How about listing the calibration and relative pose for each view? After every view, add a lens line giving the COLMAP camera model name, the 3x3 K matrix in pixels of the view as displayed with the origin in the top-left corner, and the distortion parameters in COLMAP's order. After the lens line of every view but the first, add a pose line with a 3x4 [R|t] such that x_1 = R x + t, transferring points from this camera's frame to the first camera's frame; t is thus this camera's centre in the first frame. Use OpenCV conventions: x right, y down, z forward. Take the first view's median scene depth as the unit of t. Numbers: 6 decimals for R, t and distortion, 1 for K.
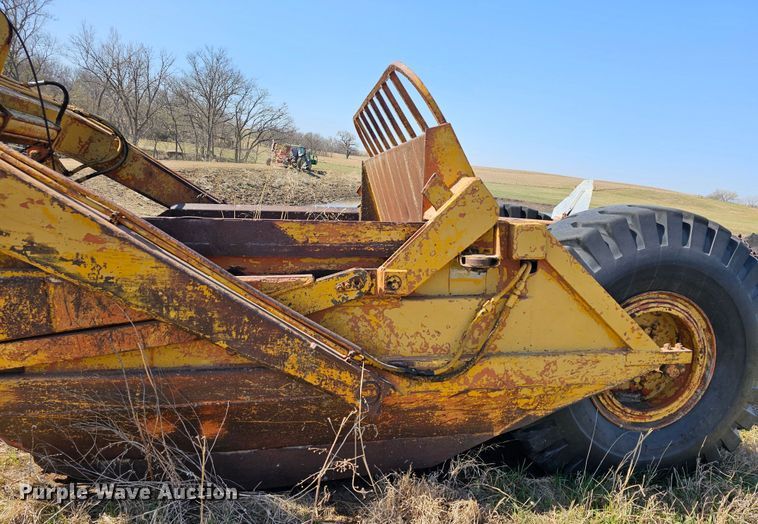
lens RADIAL K [[500.7, 0, 391.3], [0, 500.7, 268.0], [0, 0, 1]] dist [0.029227, -0.012996]
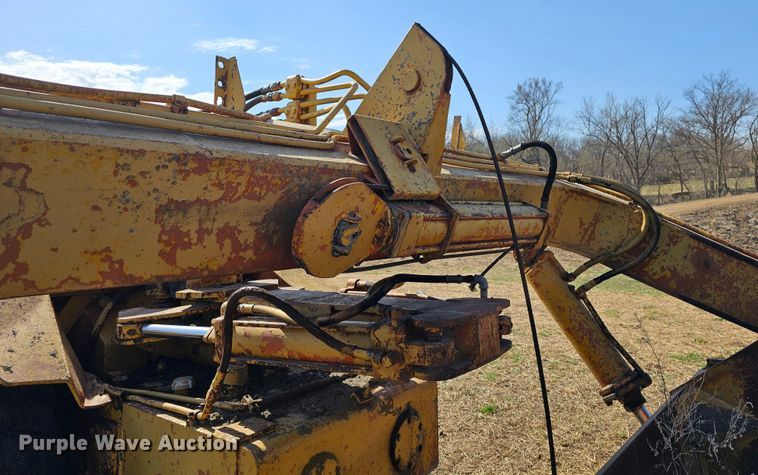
lens RADIAL K [[507.0, 0, 388.8], [0, 507.0, 200.6], [0, 0, 1]] dist [0.024233, -0.011474]
pose [[0.594352, -0.171936, -0.785610, -0.248456], [-0.006943, 0.975745, -0.218801, -0.133798], [0.804175, 0.135500, 0.578742, 0.424547]]
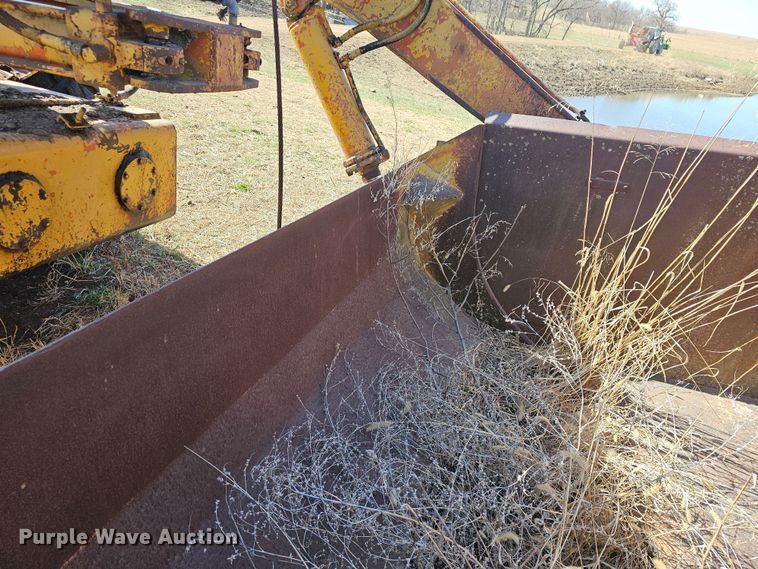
lens RADIAL K [[508.0, 0, 392.1], [0, 508.0, 293.7], [0, 0, 1]] dist [0.015950, -0.005963]
pose [[0.866603, 0.258278, -0.426956, -0.244063], [-0.140832, 0.947437, 0.287280, -0.085922], [0.478712, -0.188829, 0.857425, 0.451692]]
